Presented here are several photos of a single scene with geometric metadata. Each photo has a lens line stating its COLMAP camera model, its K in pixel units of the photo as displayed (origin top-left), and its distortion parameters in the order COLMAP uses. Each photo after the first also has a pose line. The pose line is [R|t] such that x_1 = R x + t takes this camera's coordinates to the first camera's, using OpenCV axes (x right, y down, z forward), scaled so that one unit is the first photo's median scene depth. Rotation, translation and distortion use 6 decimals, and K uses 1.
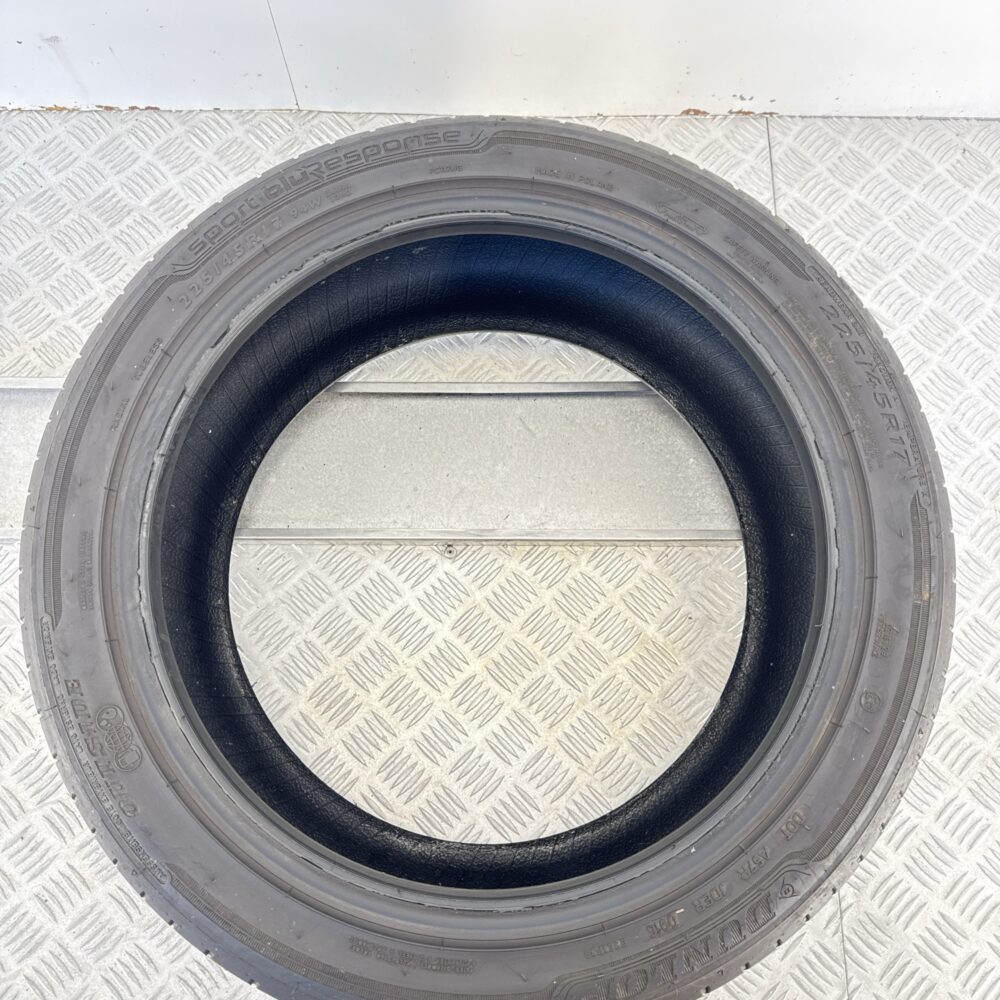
lens RADIAL K [[923.3, 0, 500.0], [0, 923.3, 500.0], [0, 0, 1]] dist [-0.007396, -0.013739]
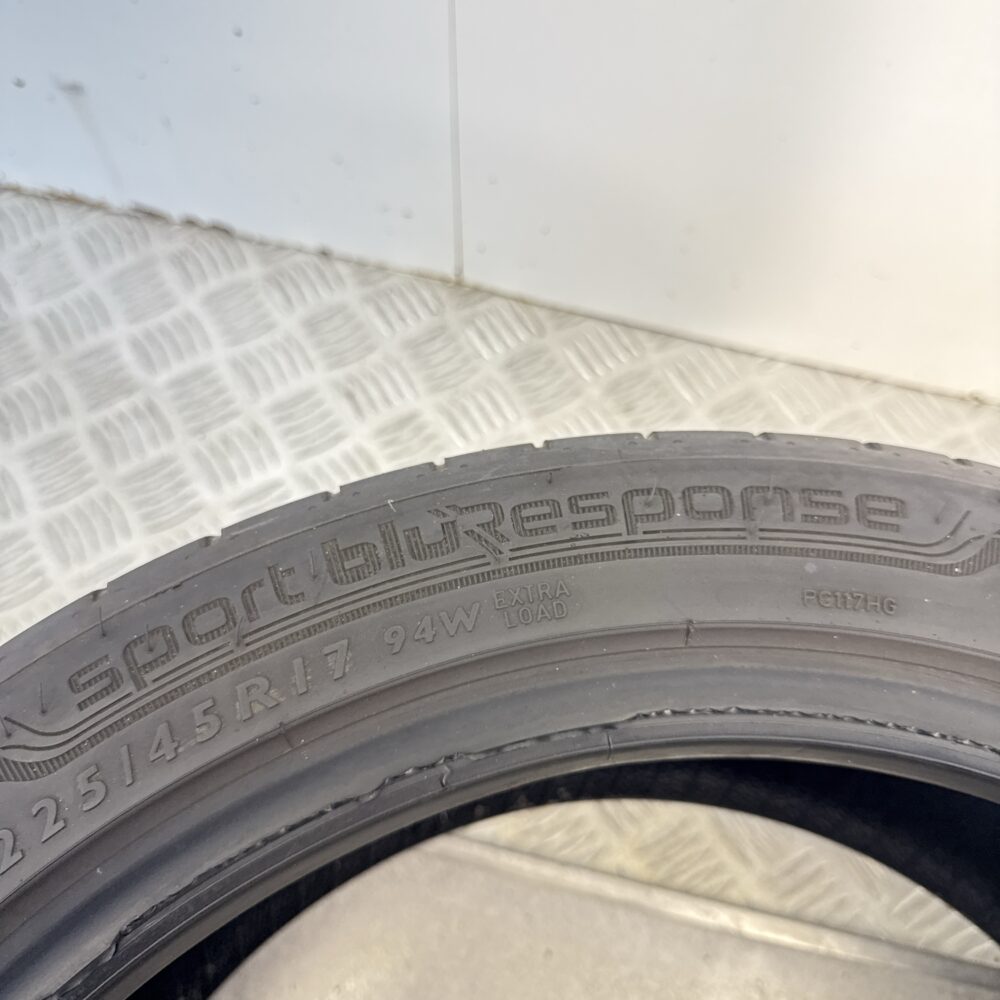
lens RADIAL K [[1008.7, 0, 500.0], [0, 1008.7, 500.0], [0, 0, 1]] dist [0.099310, -0.314751]
pose [[0.971327, 0.217006, -0.097120, -0.157560], [-0.230097, 0.960851, -0.154342, -0.307320], [0.059825, 0.172264, 0.983233, 0.613731]]
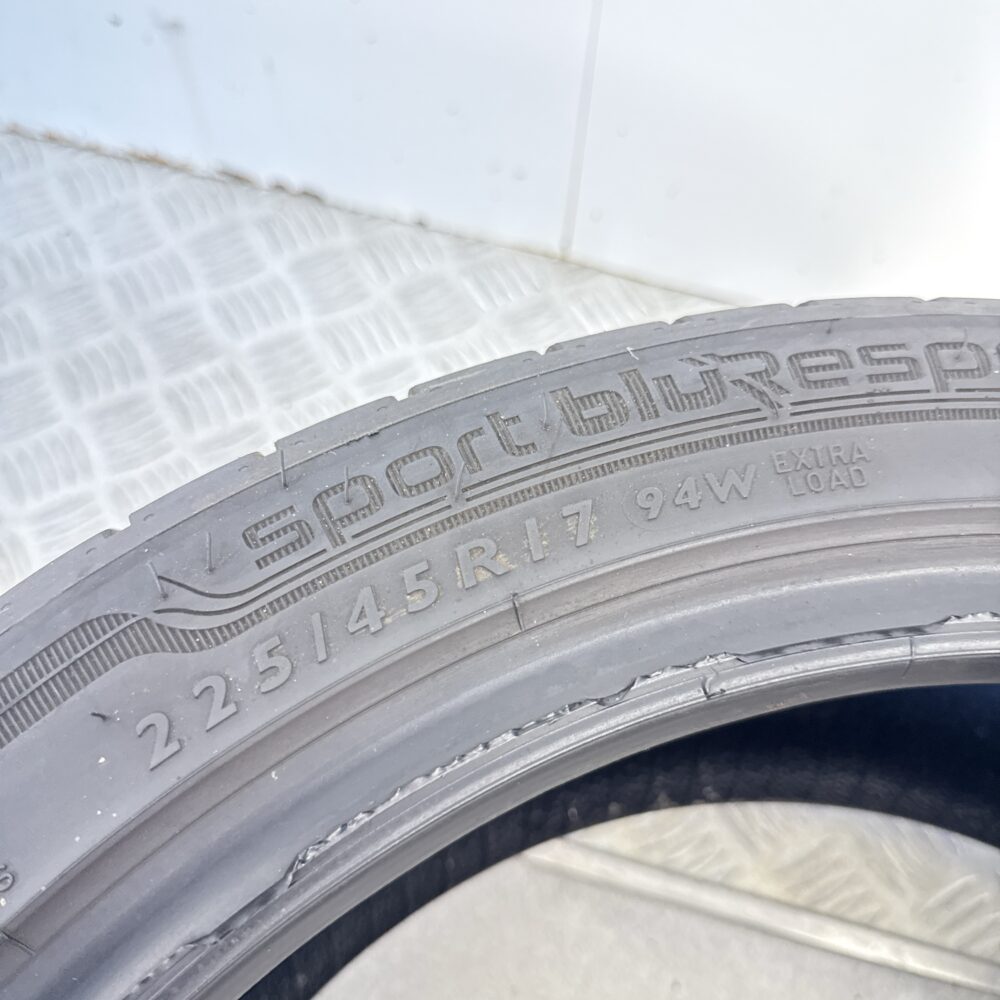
lens RADIAL K [[1014.2, 0, 500.0], [0, 1014.2, 500.0], [0, 0, 1]] dist [0.151112, -0.460931]
pose [[0.961150, 0.245933, -0.125328, -0.225245], [-0.268146, 0.939634, -0.212571, -0.232673], [0.065484, 0.237919, 0.969075, 0.695339]]
